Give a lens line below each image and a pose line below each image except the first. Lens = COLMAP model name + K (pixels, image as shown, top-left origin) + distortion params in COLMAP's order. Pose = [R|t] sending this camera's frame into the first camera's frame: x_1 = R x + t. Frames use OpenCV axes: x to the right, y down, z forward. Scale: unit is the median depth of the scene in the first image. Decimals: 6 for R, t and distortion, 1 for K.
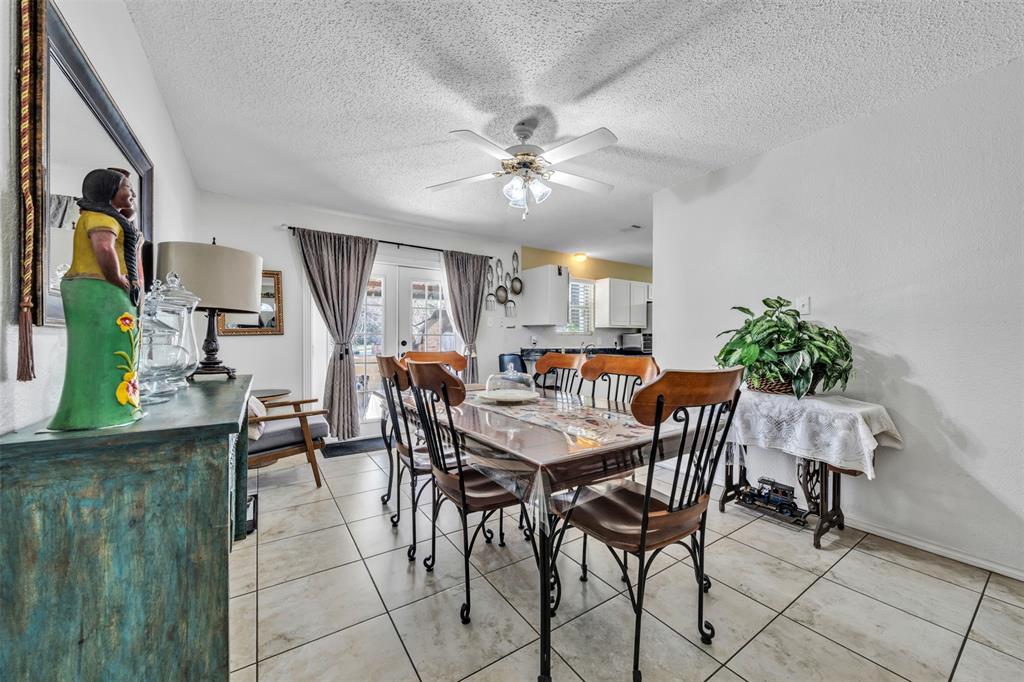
lens RADIAL K [[380.2, 0, 509.4], [0, 380.2, 342.4], [0, 0, 1]] dist [-0.001995, -0.000147]
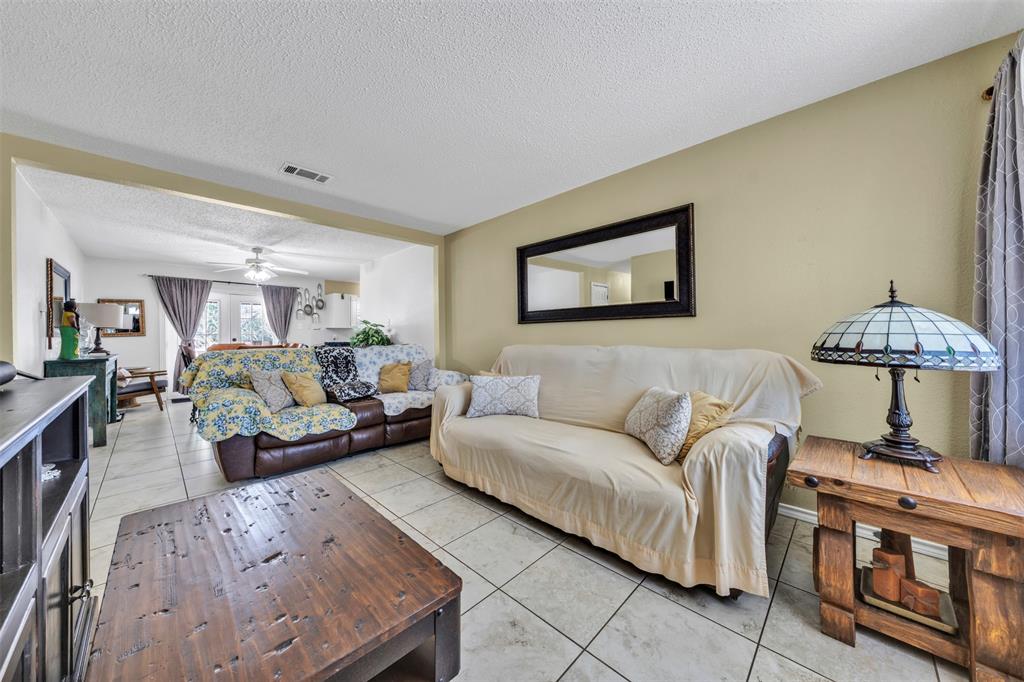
lens RADIAL K [[353.4, 0, 514.3], [0, 353.4, 334.5], [0, 0, 1]] dist [0.001757, 0.000155]
pose [[0.976840, -0.008815, 0.213789, 0.534119], [0.010245, 0.999932, -0.005581, 0.000488], [-0.213726, 0.007642, 0.976864, -0.714470]]
